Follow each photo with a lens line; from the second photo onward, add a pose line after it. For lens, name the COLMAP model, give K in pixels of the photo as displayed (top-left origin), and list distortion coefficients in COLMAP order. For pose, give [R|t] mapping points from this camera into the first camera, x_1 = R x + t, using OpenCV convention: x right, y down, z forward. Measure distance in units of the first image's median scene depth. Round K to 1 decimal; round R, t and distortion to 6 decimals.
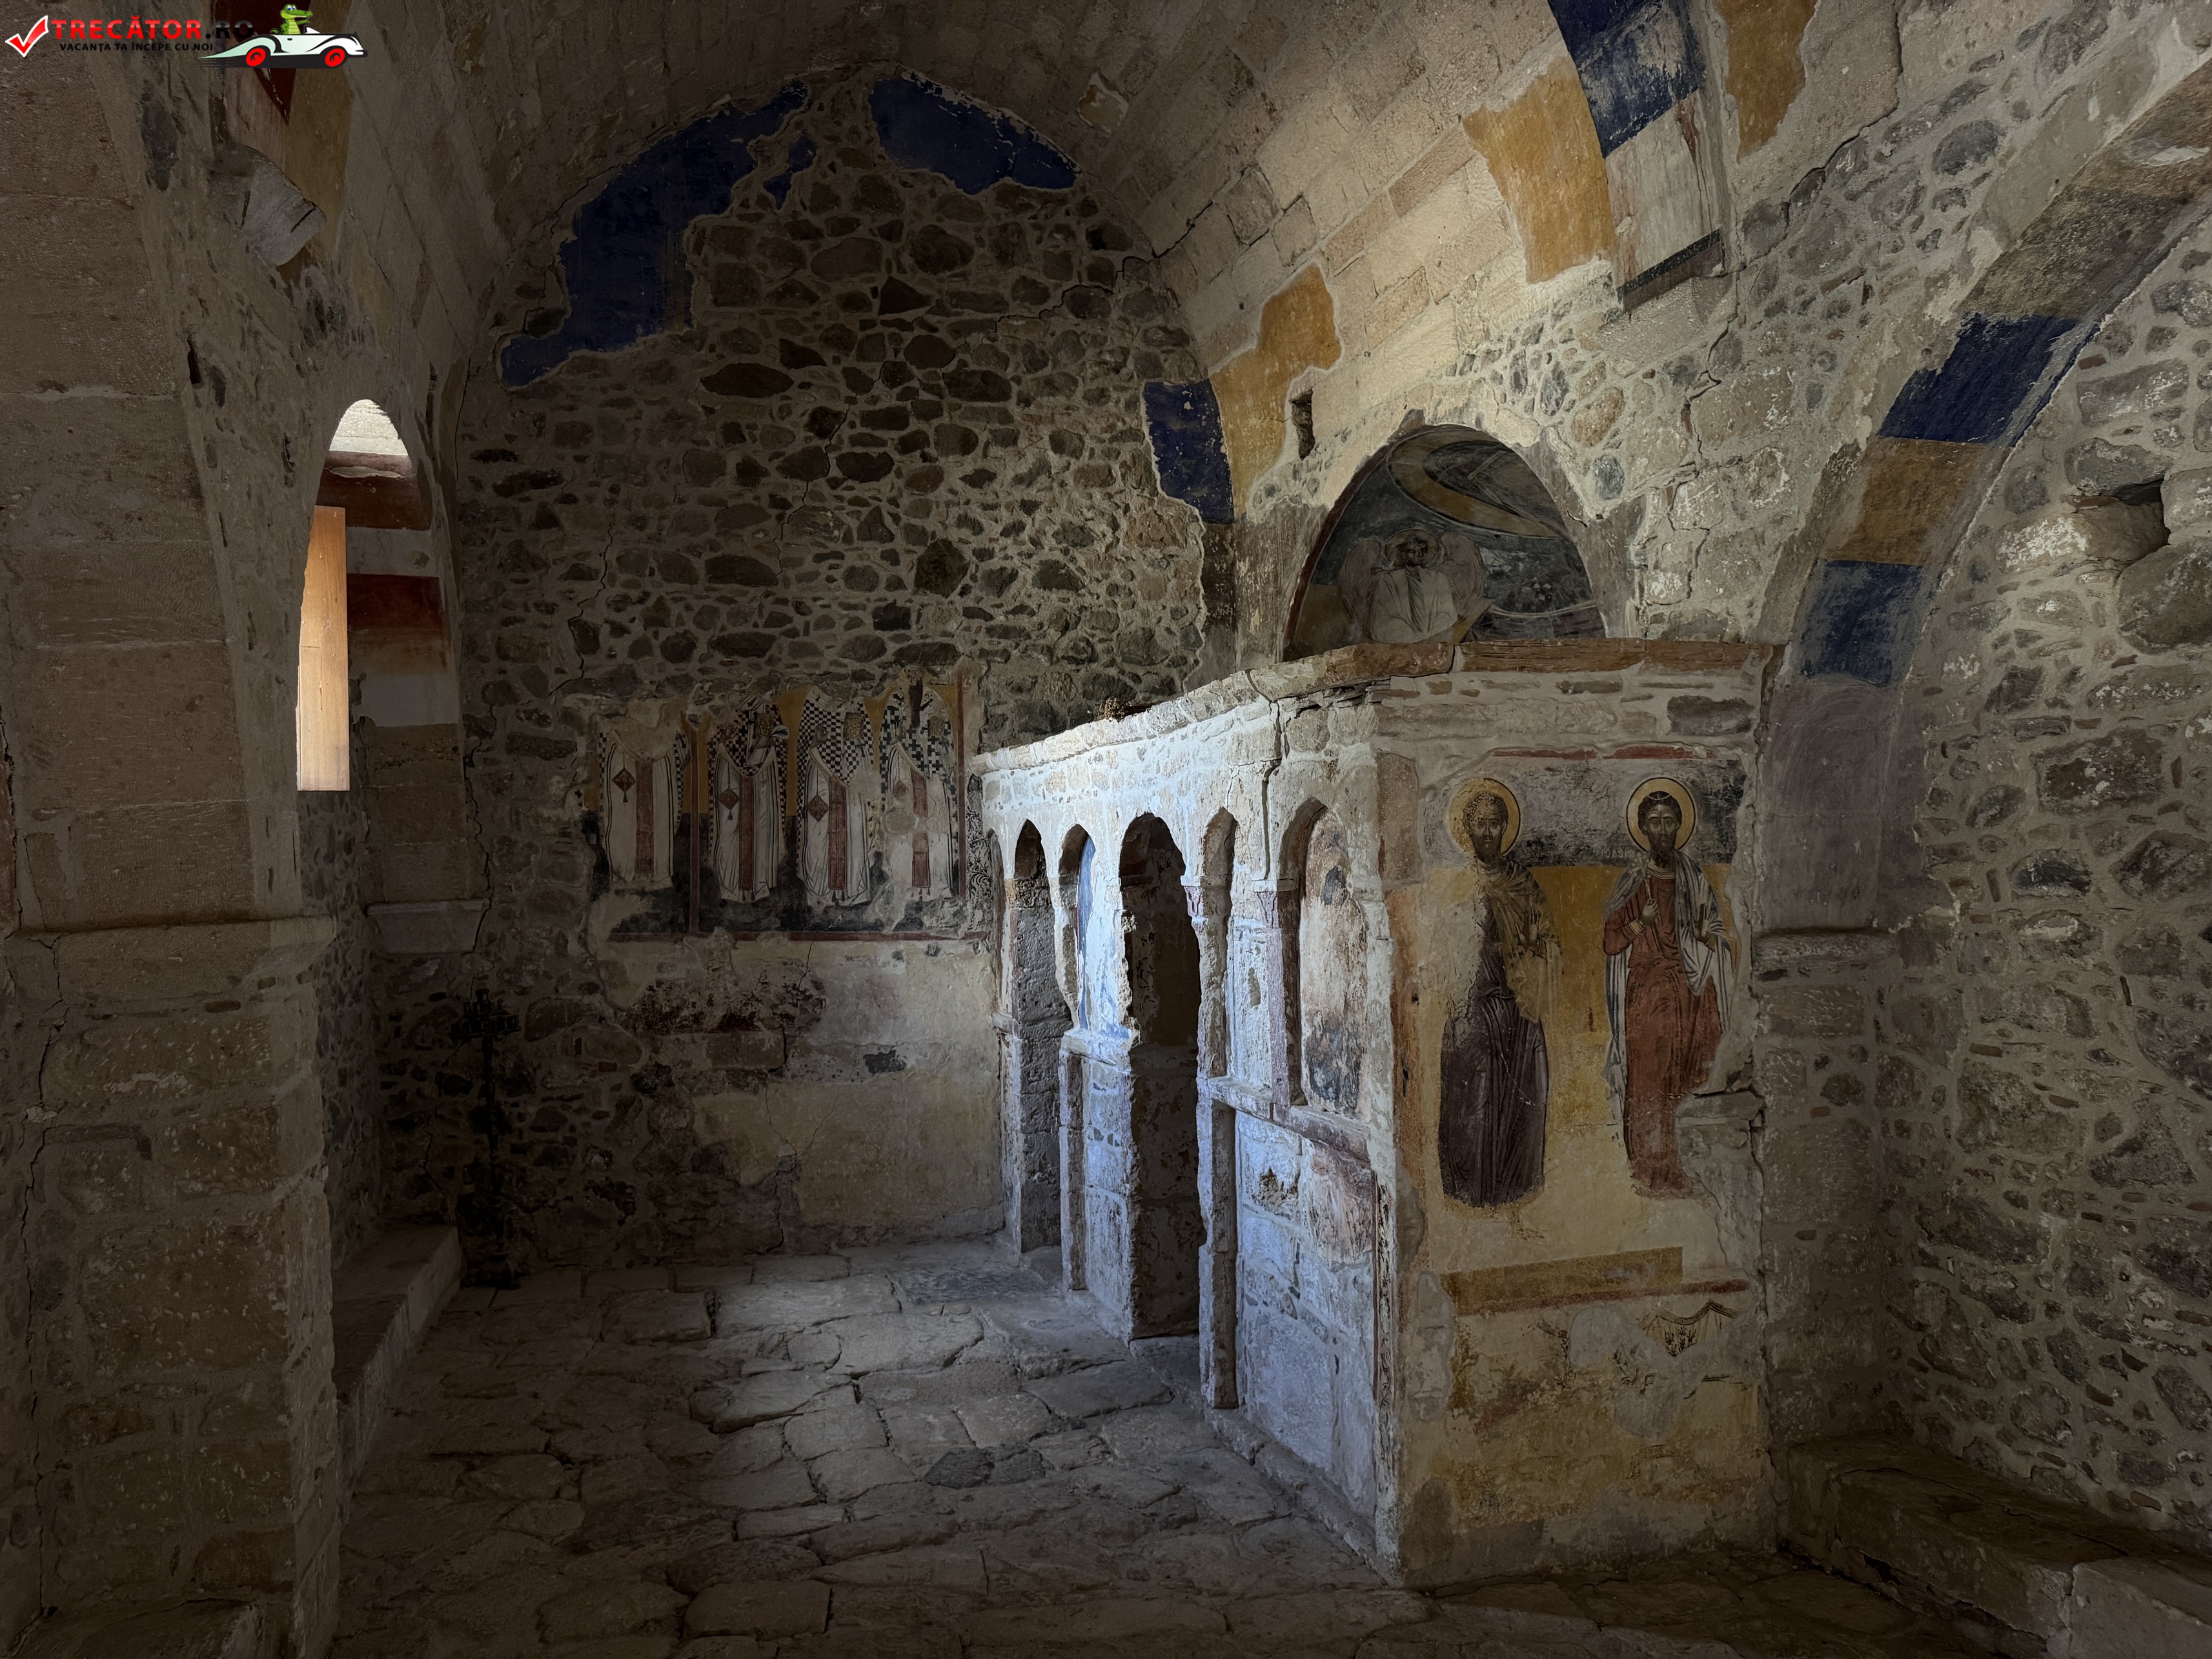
lens RADIAL K [[1560.0, 0, 1106.0], [0, 1560.0, 829.5], [0, 0, 1]] dist [0.146241, -0.148664]
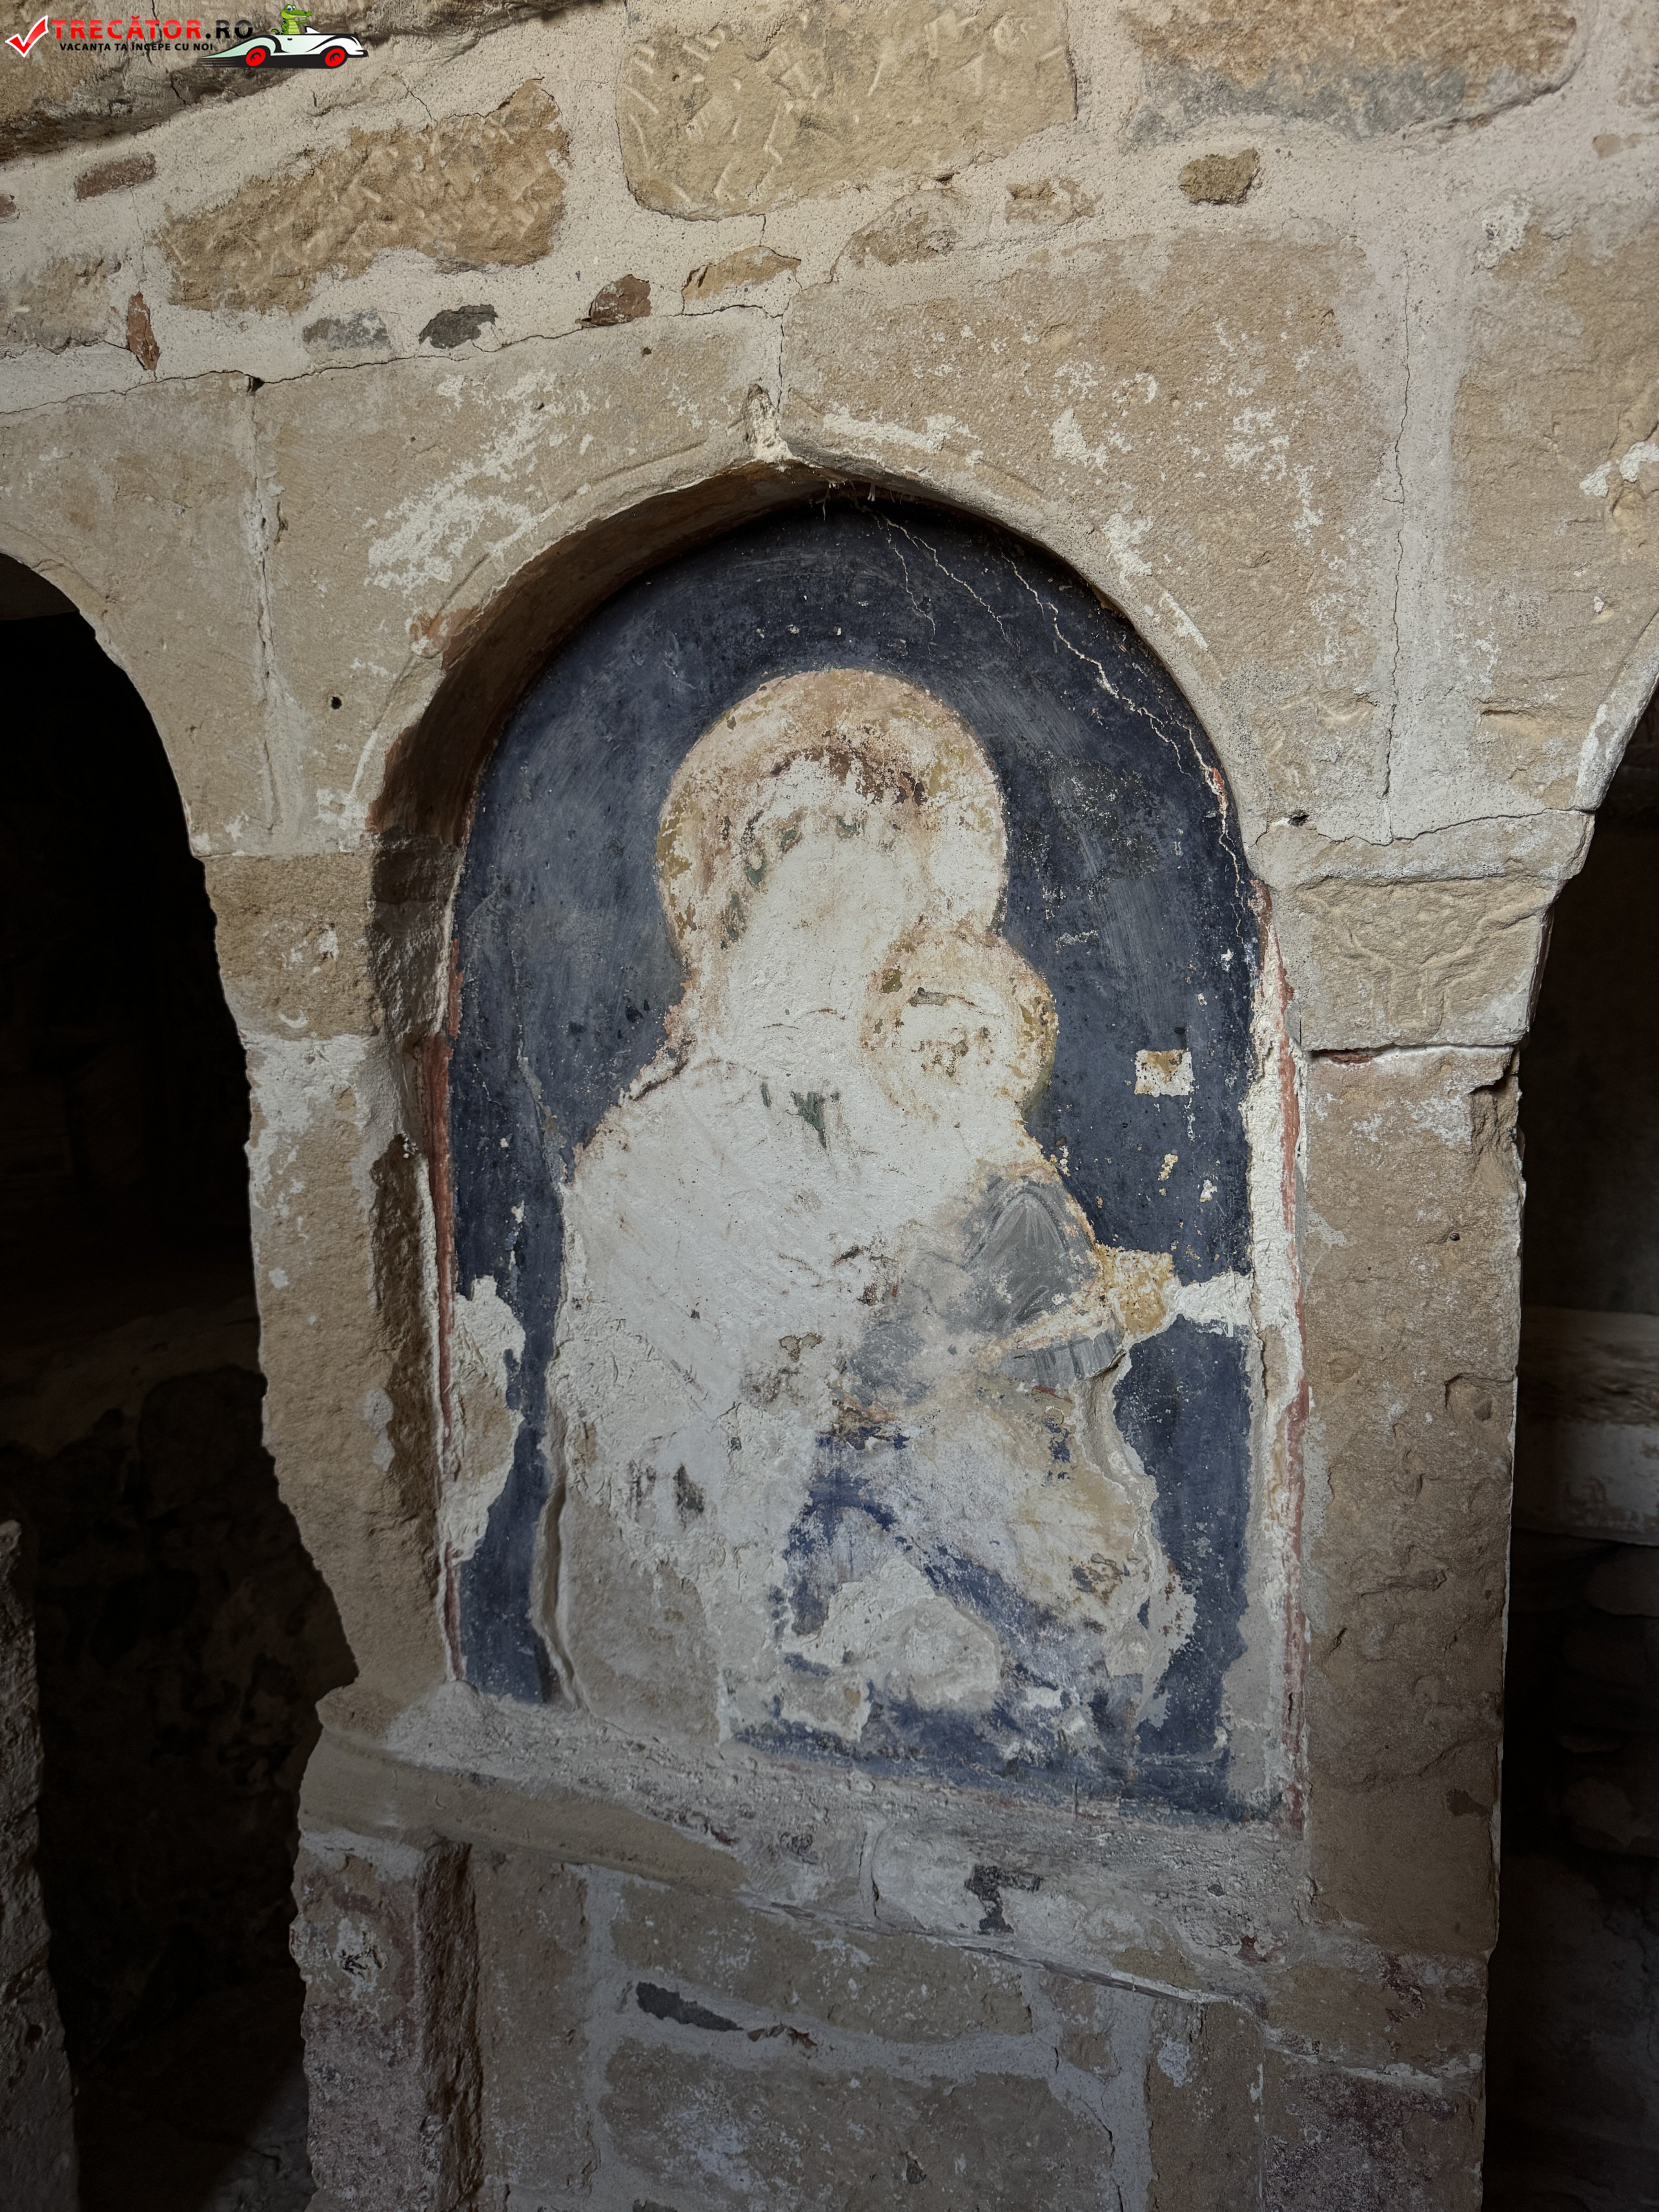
lens RADIAL K [[1507.9, 0, 829.5], [0, 1507.9, 1106.0], [0, 0, 1]] dist [0.032931, -0.033702]
pose [[0.641588, -0.062753, 0.764478, -0.111898], [-0.022039, 0.994728, 0.100150, 0.036865], [-0.766733, -0.081103, 0.636822, 0.795533]]
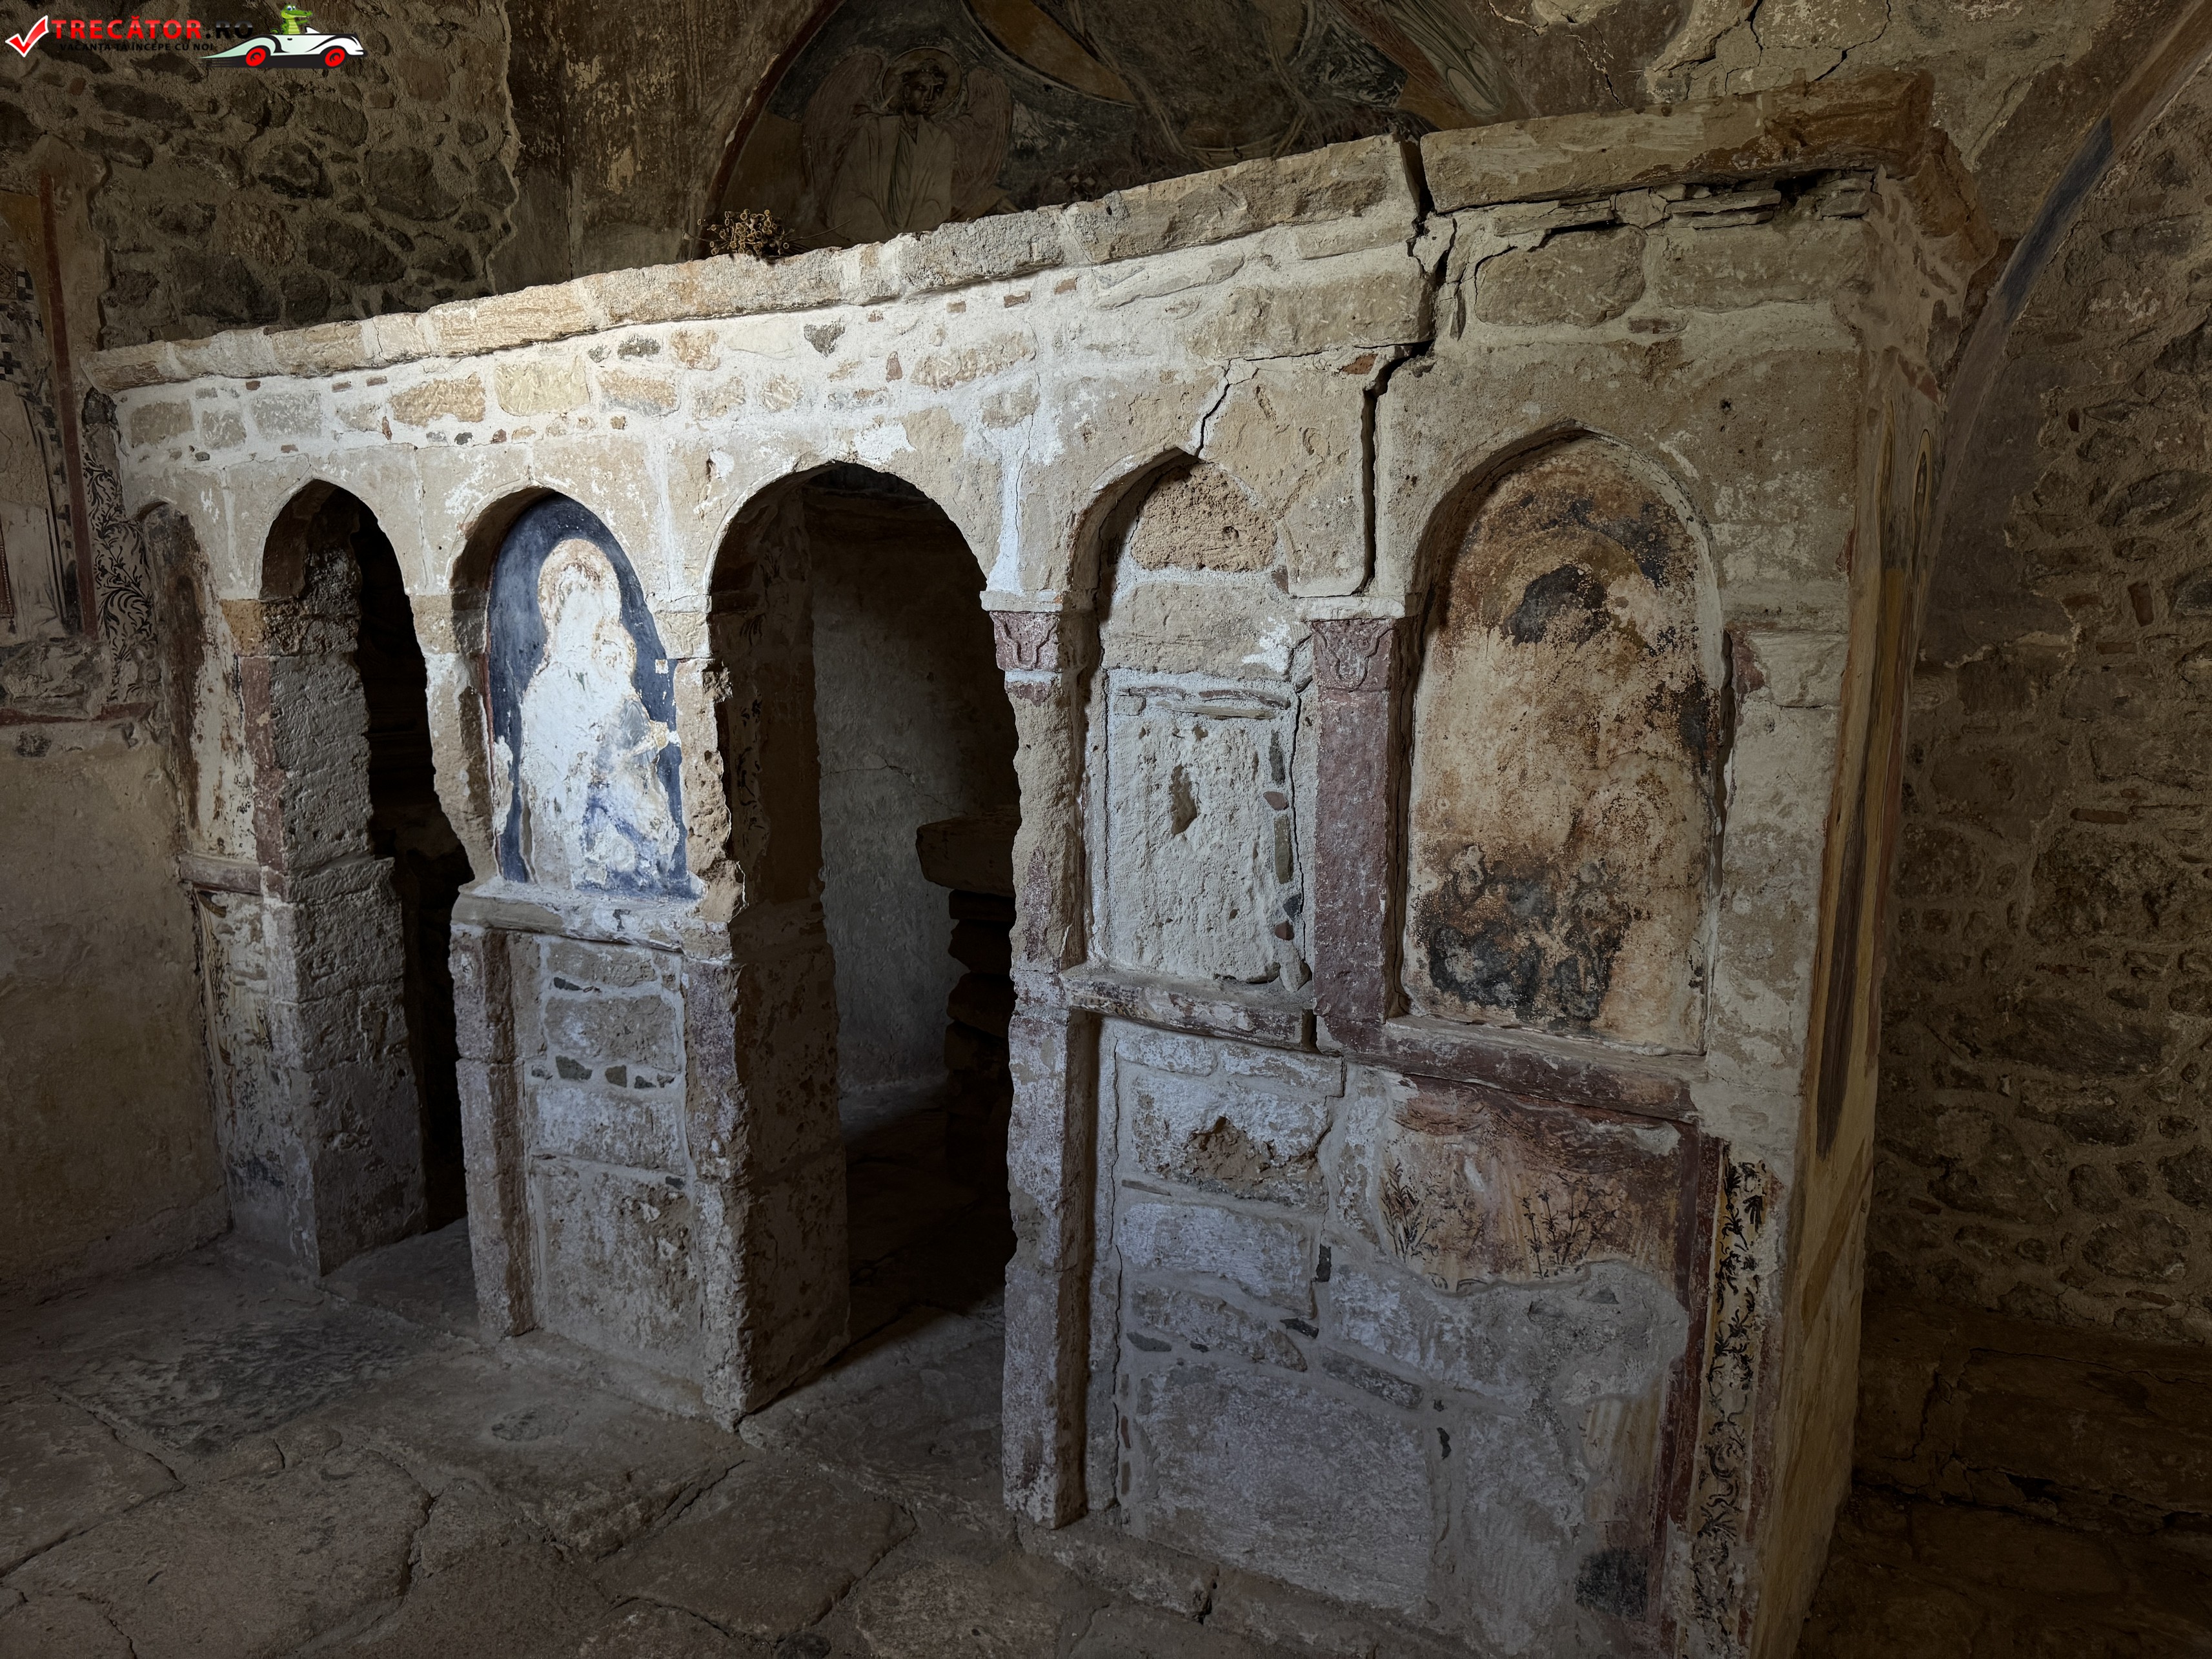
lens RADIAL K [[1592.1, 0, 1106.0], [0, 1592.1, 829.5], [0, 0, 1]] dist [0.019182, -0.018944]
pose [[0.770365, -0.083870, 0.632064, -0.186403], [-0.020646, 0.987510, 0.156199, 0.018764], [-0.637269, -0.133380, 0.759011, 0.421640]]
